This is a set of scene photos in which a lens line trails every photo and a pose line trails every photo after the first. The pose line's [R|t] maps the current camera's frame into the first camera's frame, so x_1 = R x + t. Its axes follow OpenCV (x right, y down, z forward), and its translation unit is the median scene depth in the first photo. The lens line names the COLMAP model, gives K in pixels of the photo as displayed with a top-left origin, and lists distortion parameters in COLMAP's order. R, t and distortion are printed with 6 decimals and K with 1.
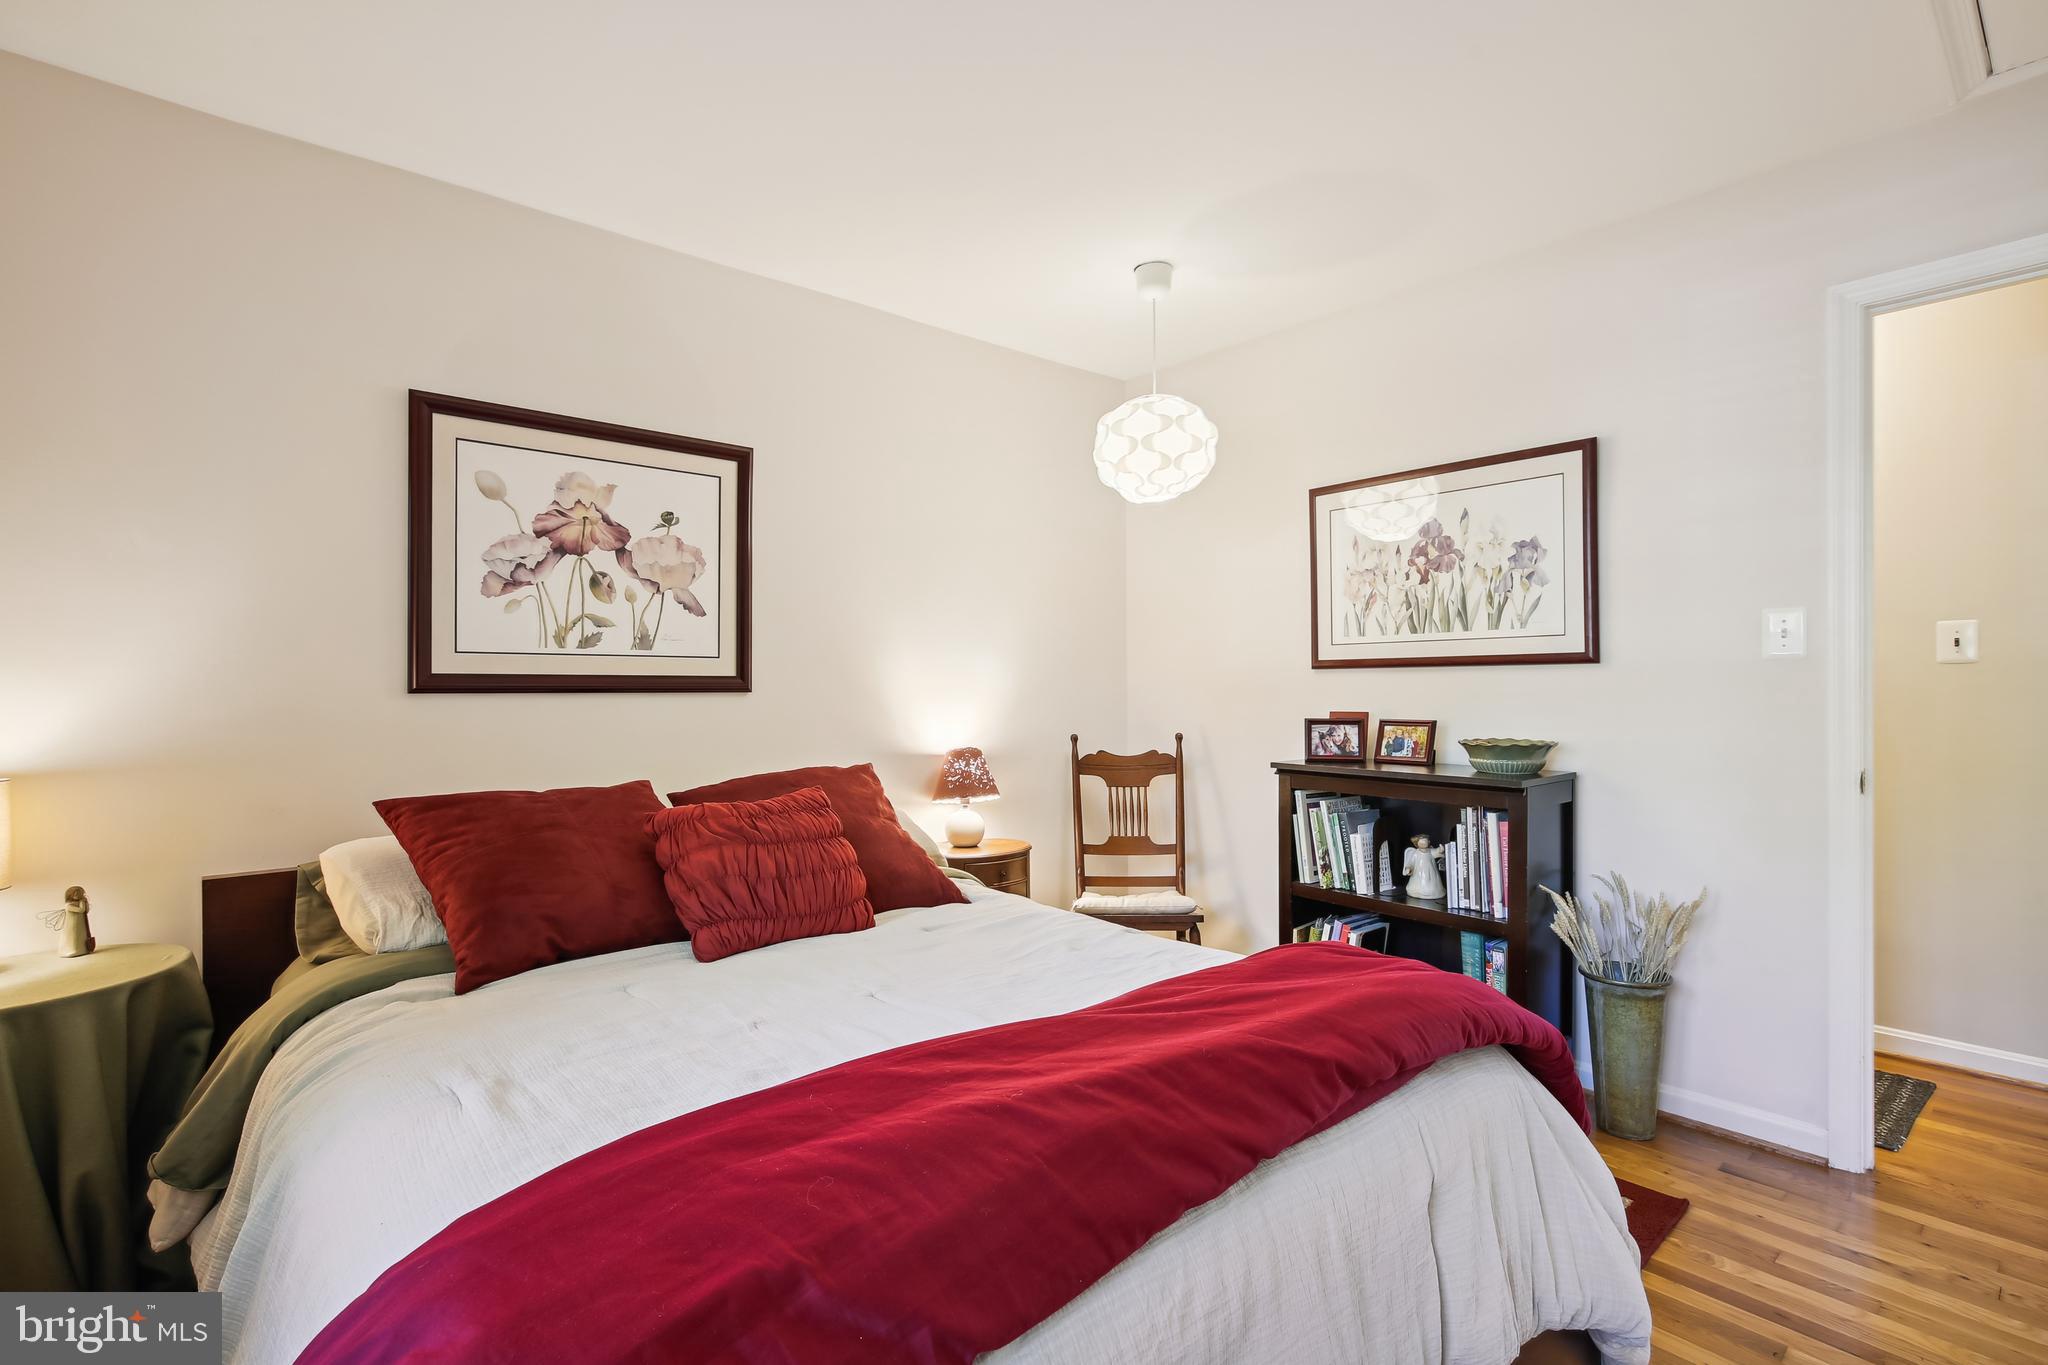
lens RADIAL K [[952.3, 0, 1024.7], [0, 952.3, 673.0], [0, 0, 1]] dist [0.003341, 0.000190]
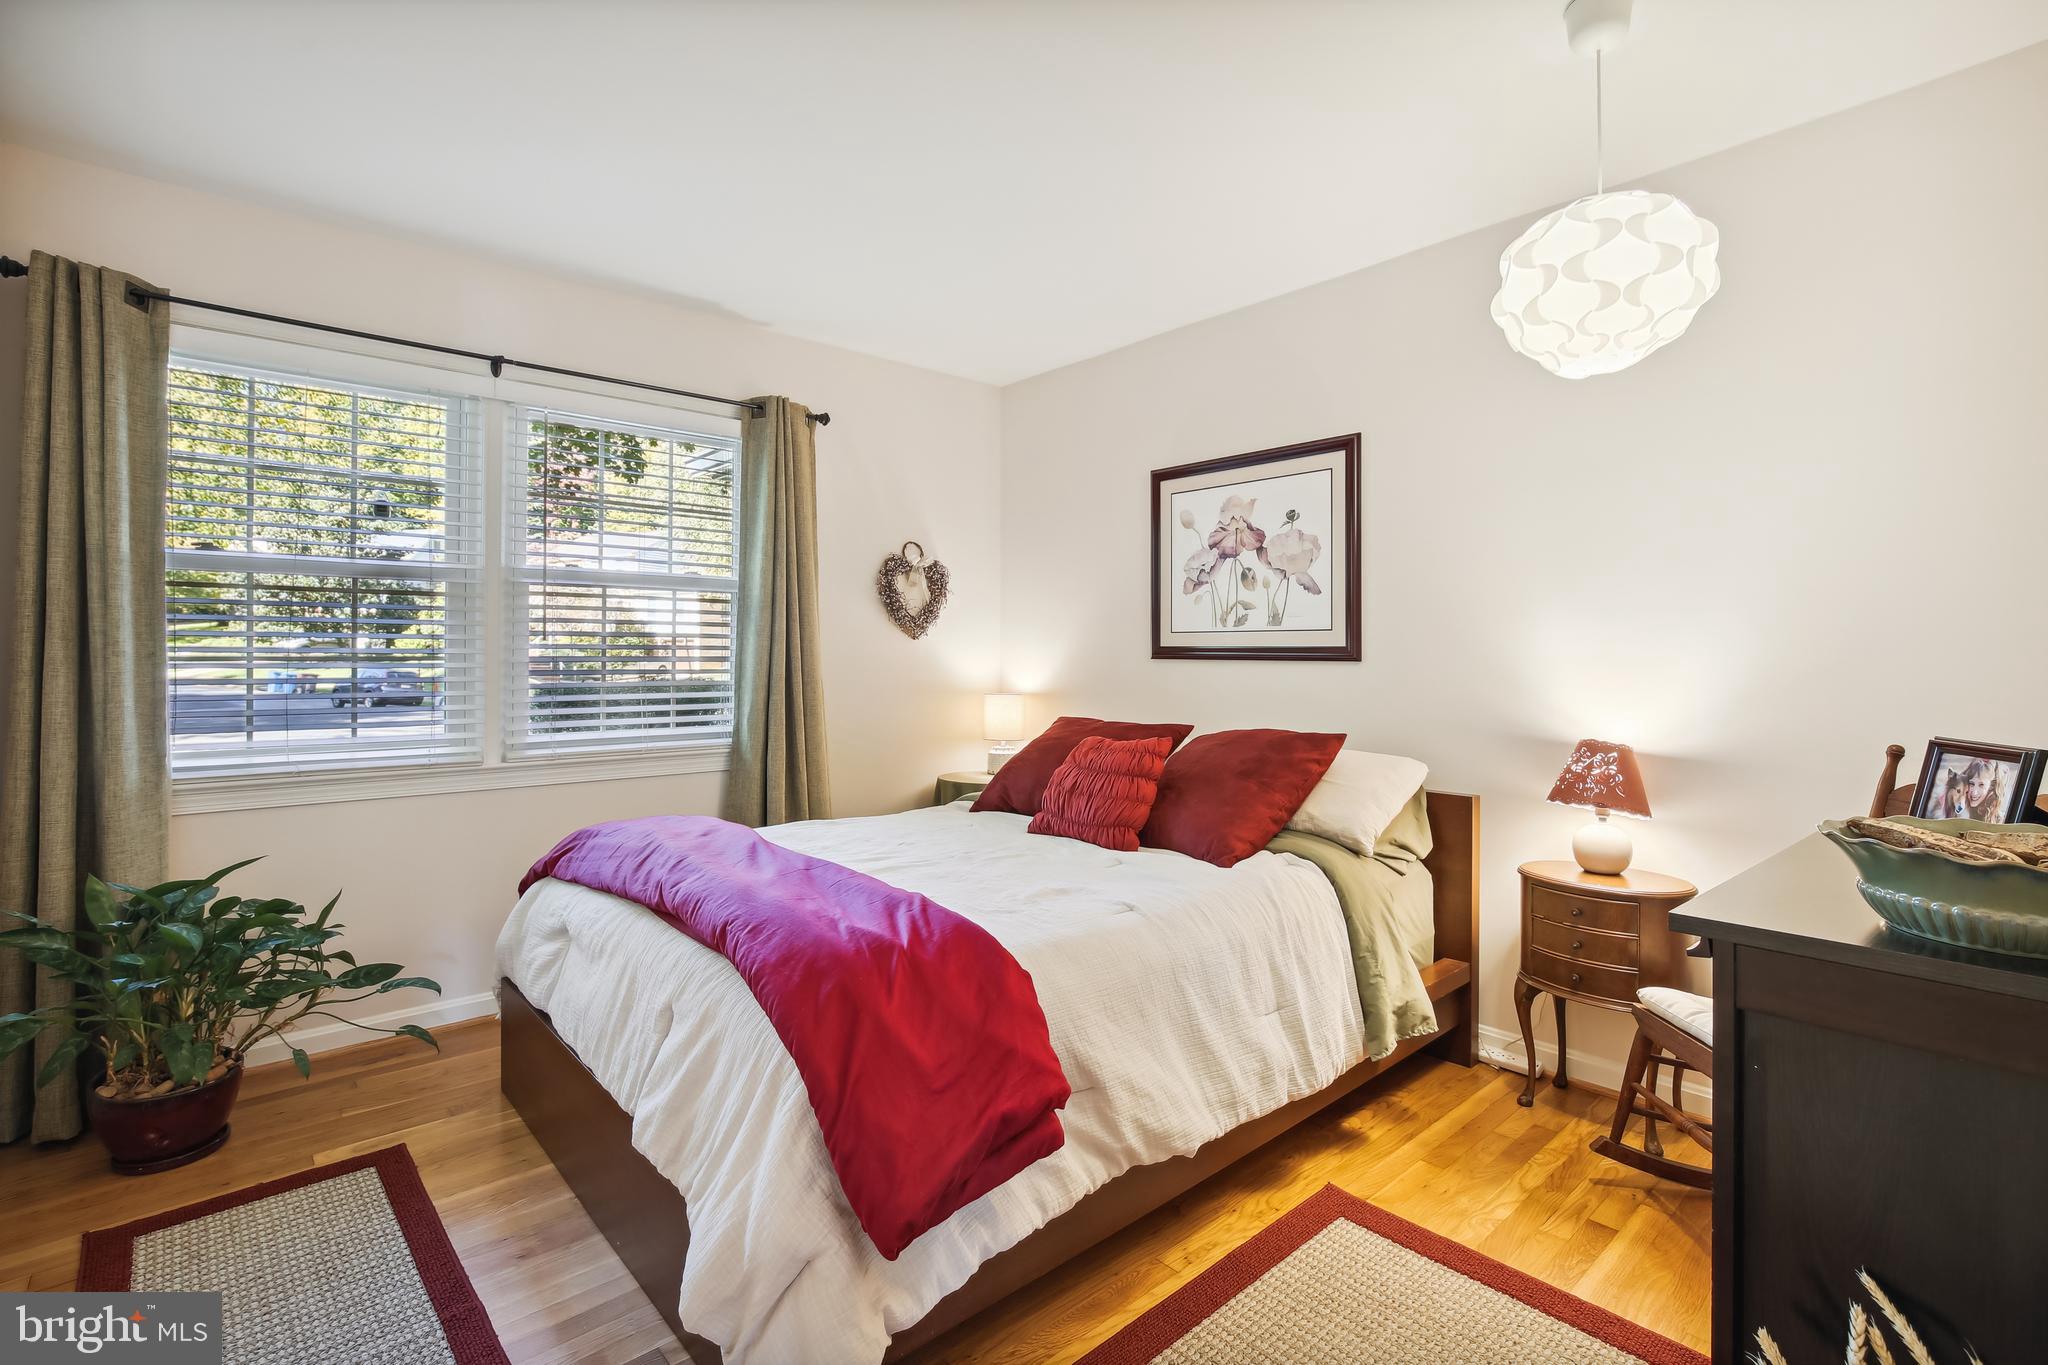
lens RADIAL K [[950.0, 0, 1022.0], [0, 950.0, 679.1], [0, 0, 1]] dist [-0.020075, 0.009596]
pose [[0.007039, 0.032167, -0.999458, 0.864587], [0.012113, 0.999406, 0.032251, 0.001387], [0.999902, -0.012334, 0.006645, 0.678563]]
